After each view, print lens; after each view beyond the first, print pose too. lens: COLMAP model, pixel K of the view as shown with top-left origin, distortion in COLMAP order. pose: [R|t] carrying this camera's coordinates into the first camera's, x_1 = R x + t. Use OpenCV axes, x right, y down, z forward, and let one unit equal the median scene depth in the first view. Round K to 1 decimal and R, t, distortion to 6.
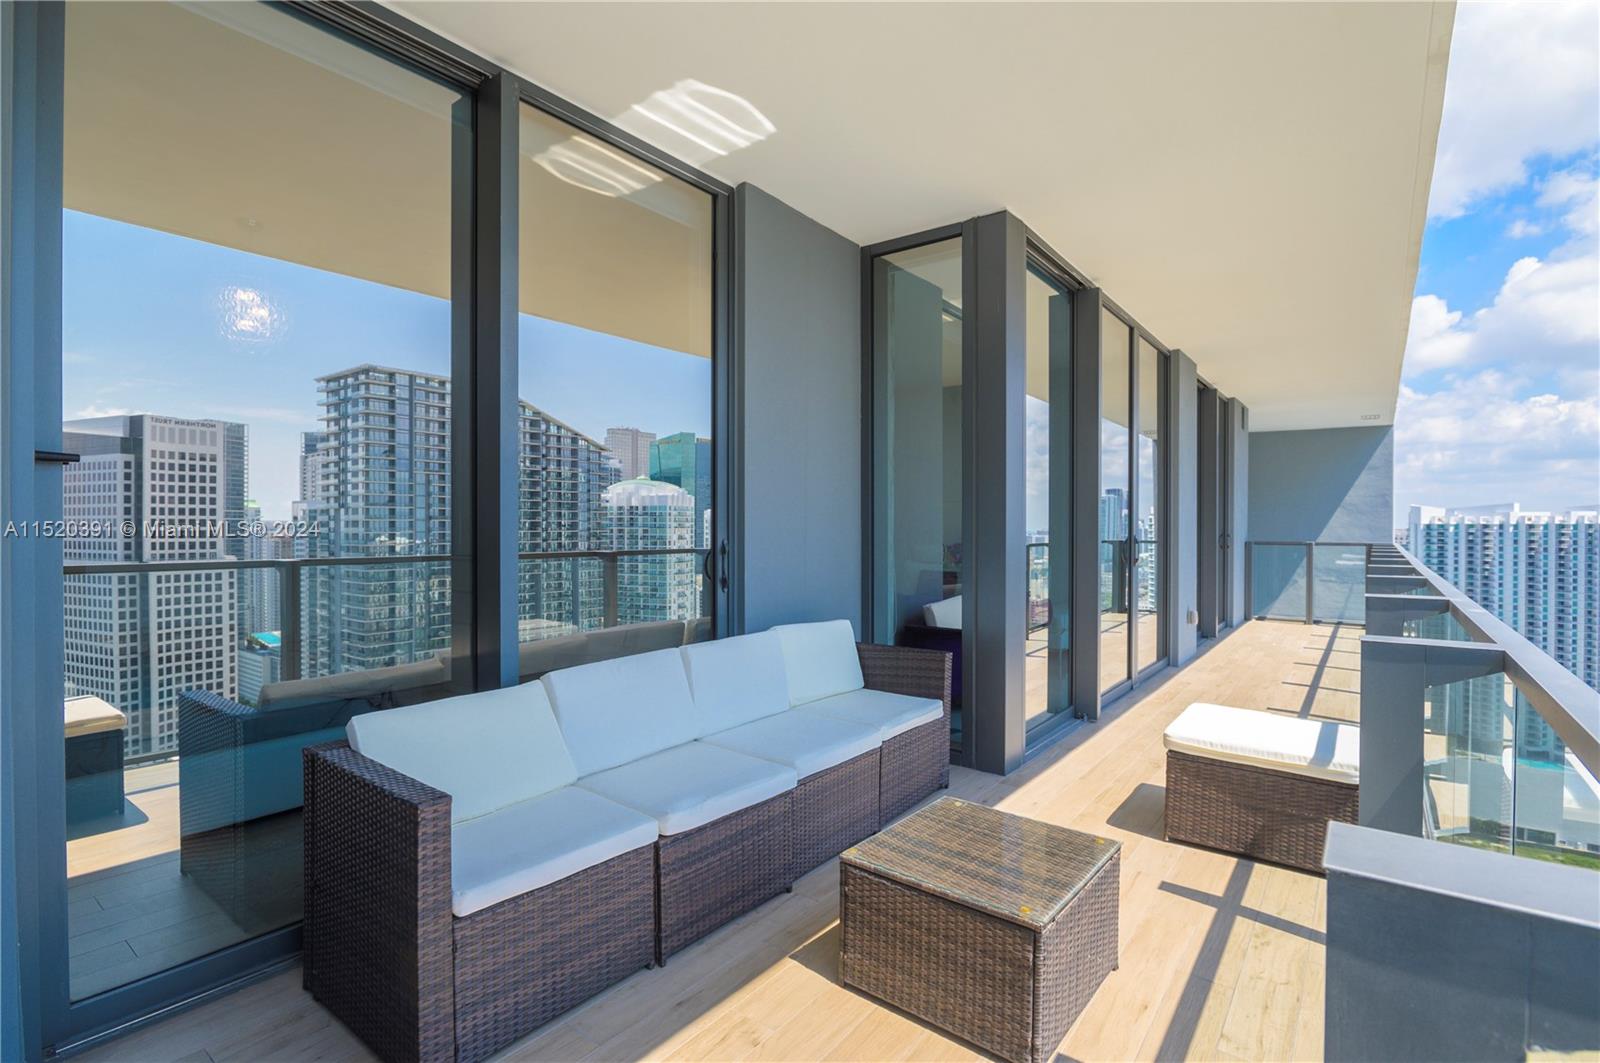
lens RADIAL K [[753.9, 0, 800.0], [0, 753.9, 531.5], [0, 0, 1]] dist [-0.014717, 0.000799]
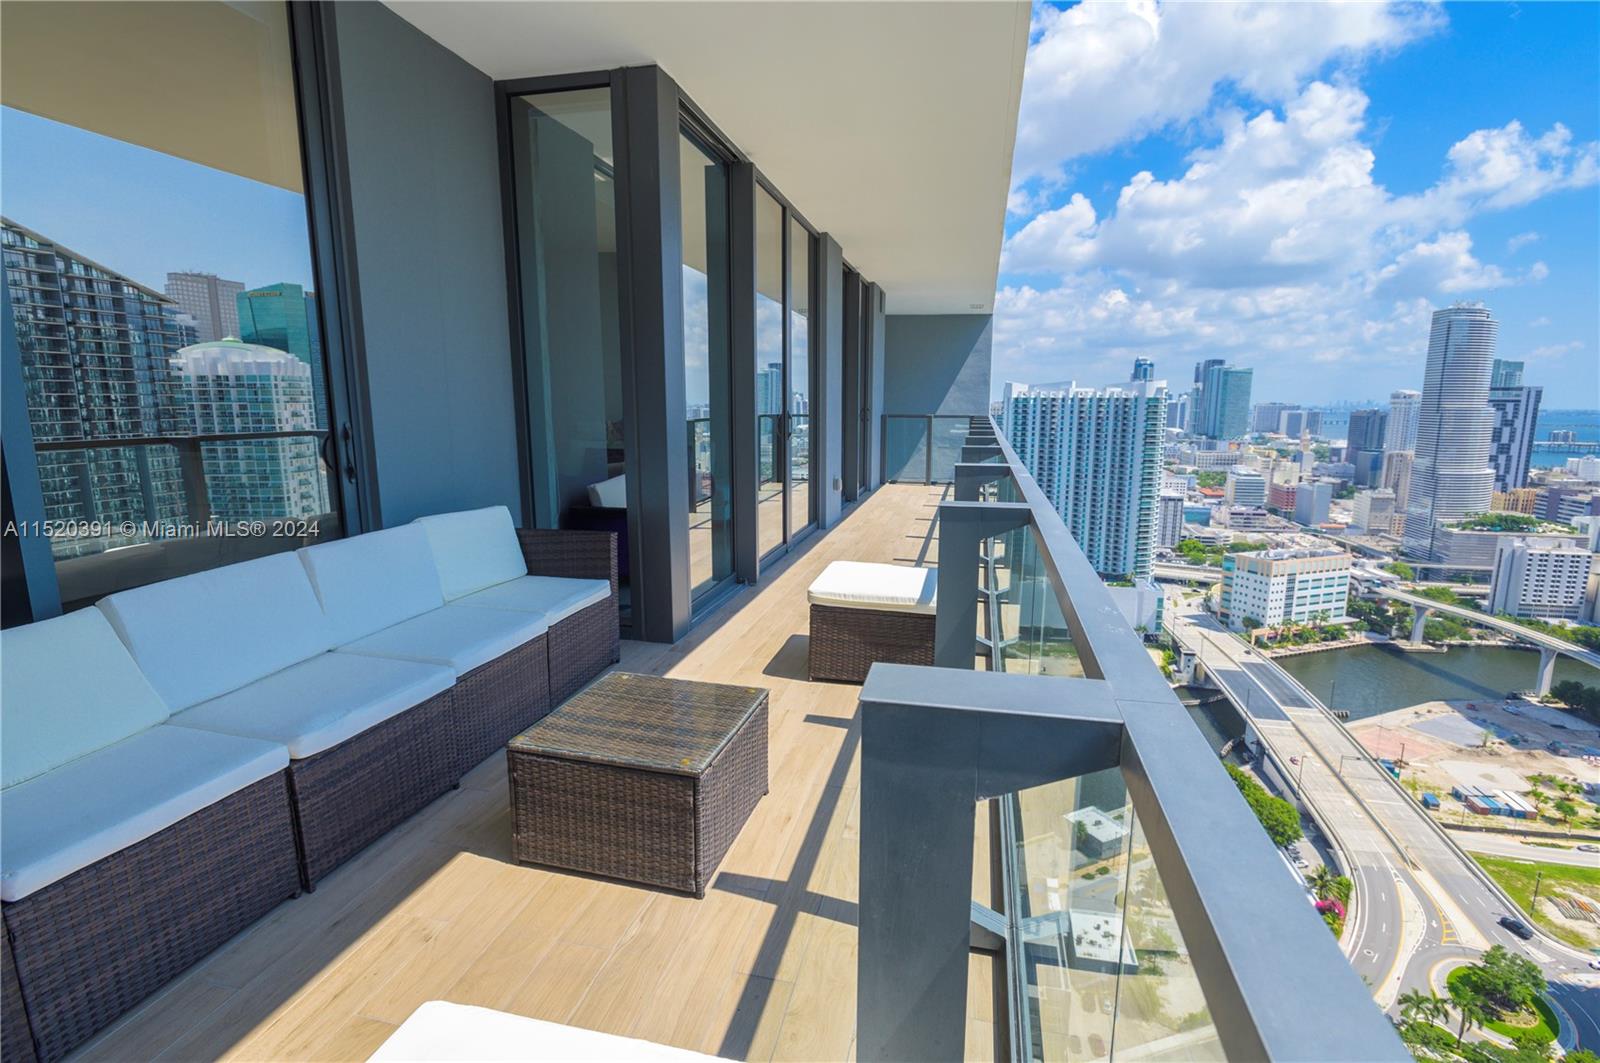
lens RADIAL K [[768.0, 0, 810.4], [0, 768.0, 527.8], [0, 0, 1]] dist [-0.011529, 0.000776]
pose [[0.911076, -0.071116, 0.406058, 0.018928], [0.003233, 0.986210, 0.165469, -0.012783], [-0.412226, -0.149442, 0.898742, -0.023894]]
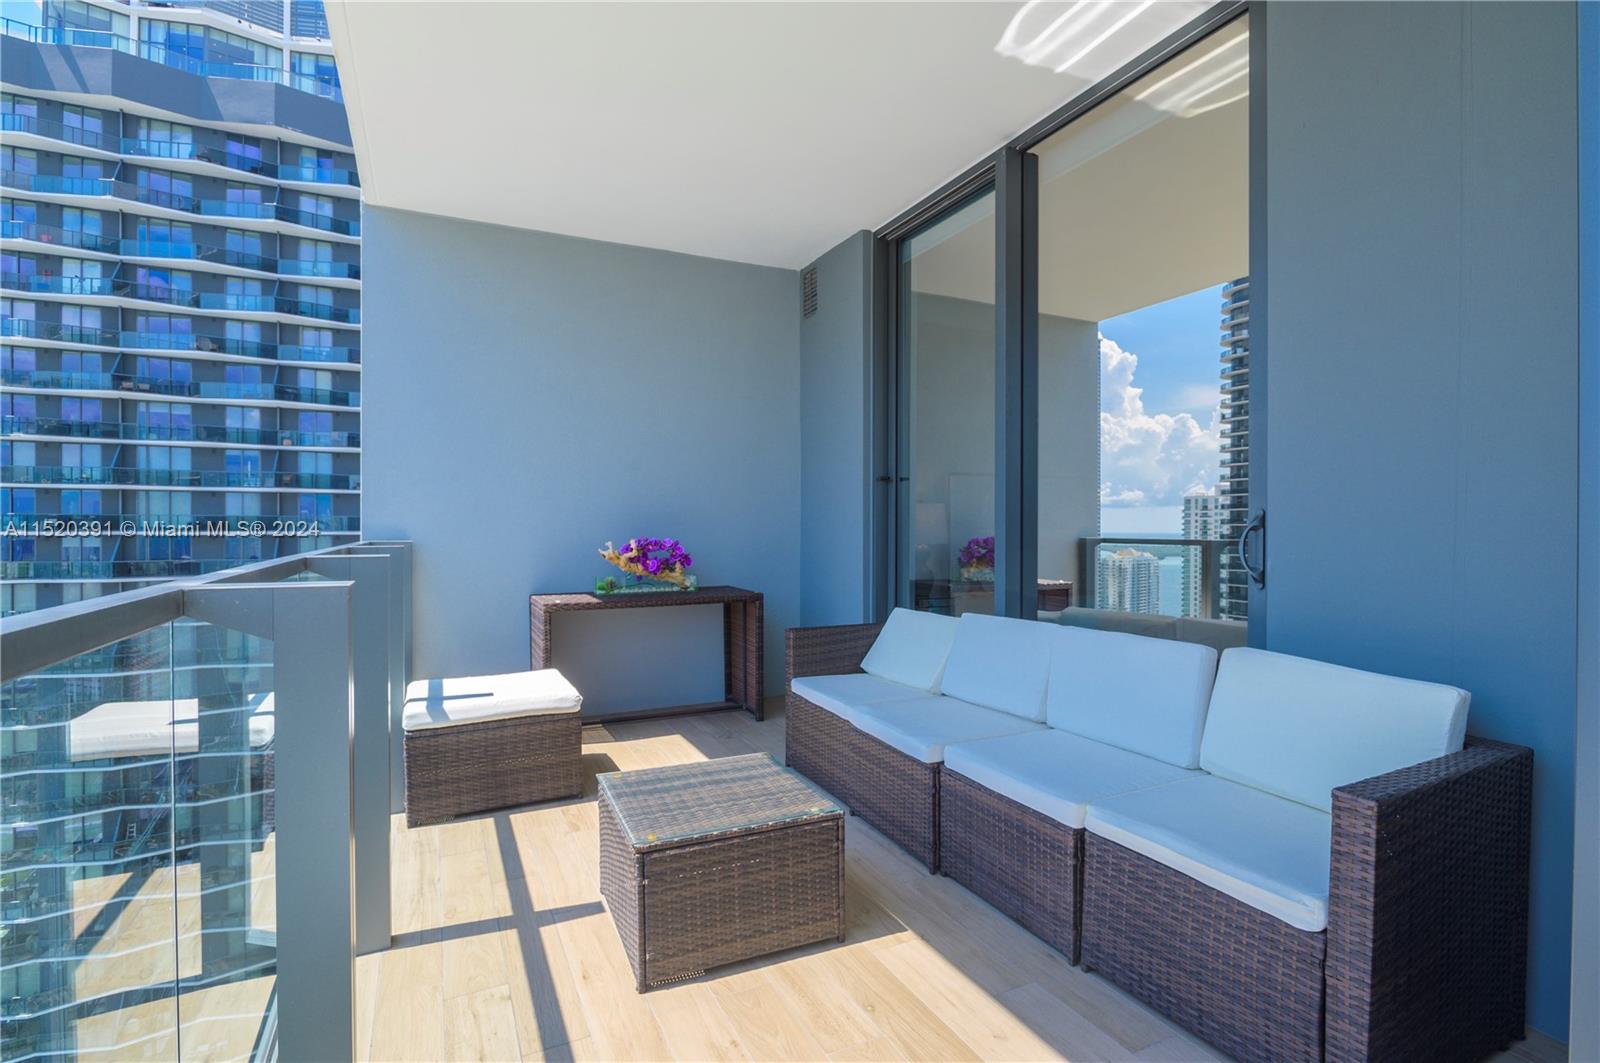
lens RADIAL K [[753.9, 0, 800.0], [0, 753.9, 531.5], [0, 0, 1]] dist [-0.014717, 0.000799]
pose [[-0.453433, 0.002289, -0.891287, 0.739444], [-0.008180, 0.999944, 0.006730, 0.033843], [0.891253, 0.010343, -0.453389, 1.041125]]
